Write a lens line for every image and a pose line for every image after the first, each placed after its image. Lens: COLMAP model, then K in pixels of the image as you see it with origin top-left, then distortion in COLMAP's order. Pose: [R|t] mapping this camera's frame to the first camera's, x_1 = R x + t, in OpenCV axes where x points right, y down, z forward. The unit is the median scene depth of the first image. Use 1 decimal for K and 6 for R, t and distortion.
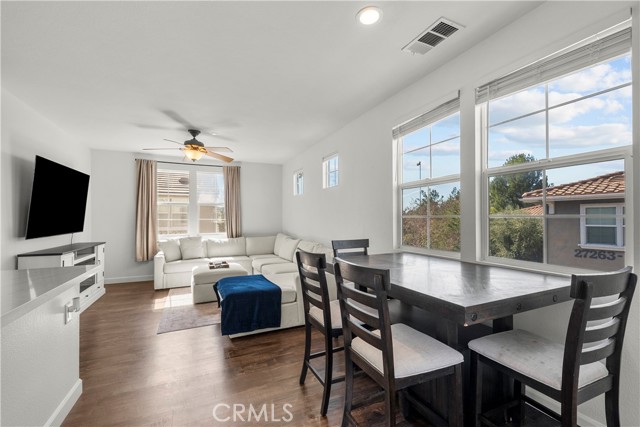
lens RADIAL K [[256.7, 0, 318.9], [0, 256.7, 215.1], [0, 0, 1]] dist [-0.001033, -0.000027]
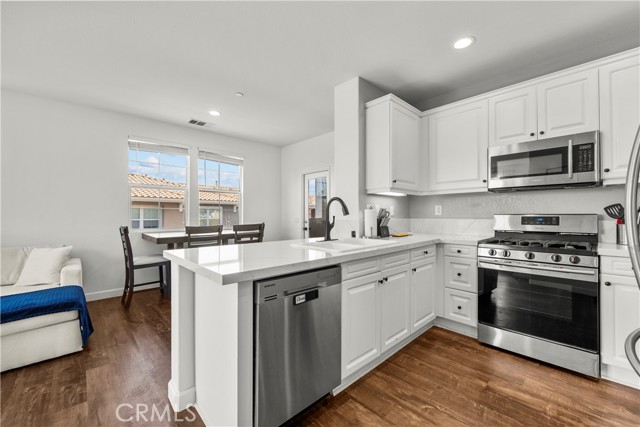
lens RADIAL K [[256.7, 0, 317.9], [0, 256.7, 213.3], [0, 0, 1]] dist [-0.001033, -0.000027]
pose [[-0.314742, 0.008344, 0.949141, -0.641171], [-0.000478, 0.999960, -0.008949, 0.023449], [-0.949177, -0.003271, -0.314725, 0.258244]]
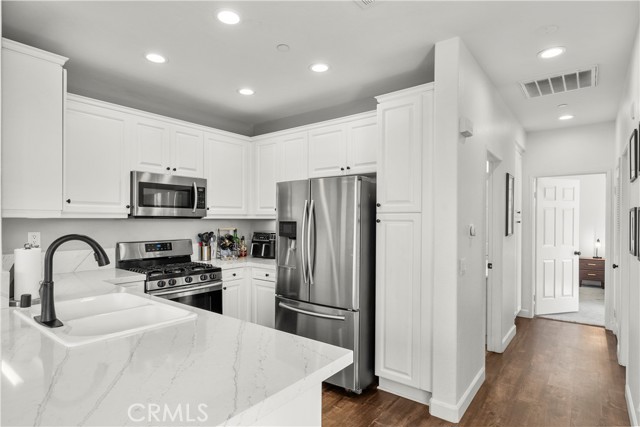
lens RADIAL K [[344.4, 0, 315.2], [0, 344.4, 220.4], [0, 0, 1]] dist [-0.004111, -0.000930]
pose [[-0.890239, 0.000779, -0.455492, -0.323100], [0.000268, 0.999999, 0.001185, -0.016312], [0.455493, 0.000933, -0.890239, 0.446821]]
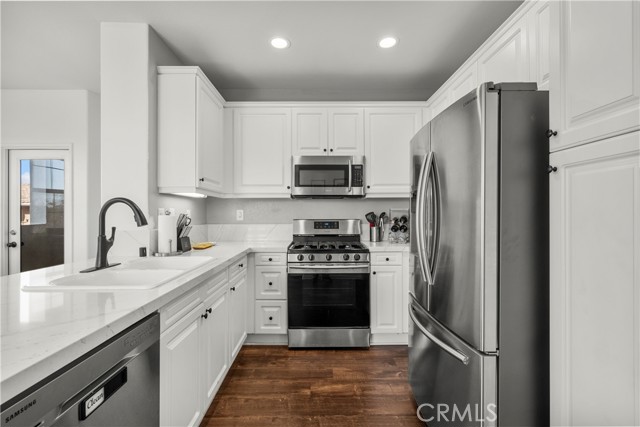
lens RADIAL K [[280.9, 0, 317.0], [0, 280.9, 213.8], [0, 0, 1]] dist [0.000918, -0.000003]
pose [[-0.910469, 0.005860, 0.413536, -0.561085], [0.003575, 0.999974, -0.006299, 0.013297], [-0.413562, -0.004257, -0.910466, 0.276441]]
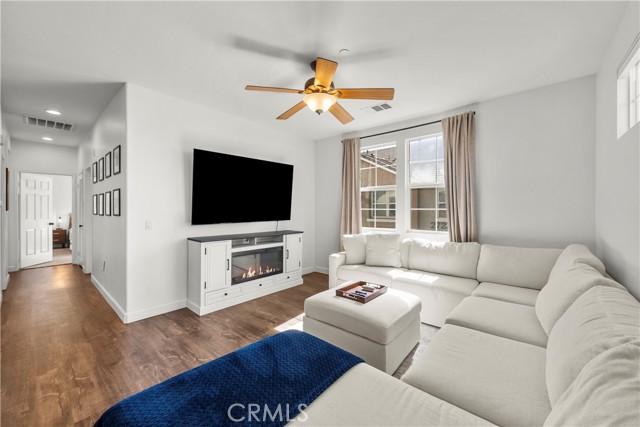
lens RADIAL K [[256.7, 0, 320.2], [0, 256.7, 210.8], [0, 0, 1]] dist [-0.001033, -0.000027]
pose [[0.409449, 0.008881, -0.912290, 0.058480], [0.008204, 0.999876, 0.013416, 0.011003], [0.912296, -0.012978, 0.409326, 0.532997]]
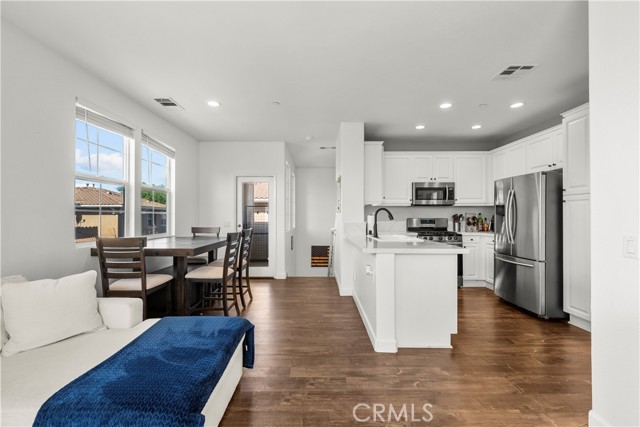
lens RADIAL K [[280.9, 0, 316.7], [0, 280.9, 213.8], [0, 0, 1]] dist [0.000918, -0.000003]
pose [[-0.906501, 0.005322, 0.422171, -0.412747], [0.001023, 0.999945, -0.010408, 0.015122], [-0.422203, -0.009003, -0.906457, 0.769592]]
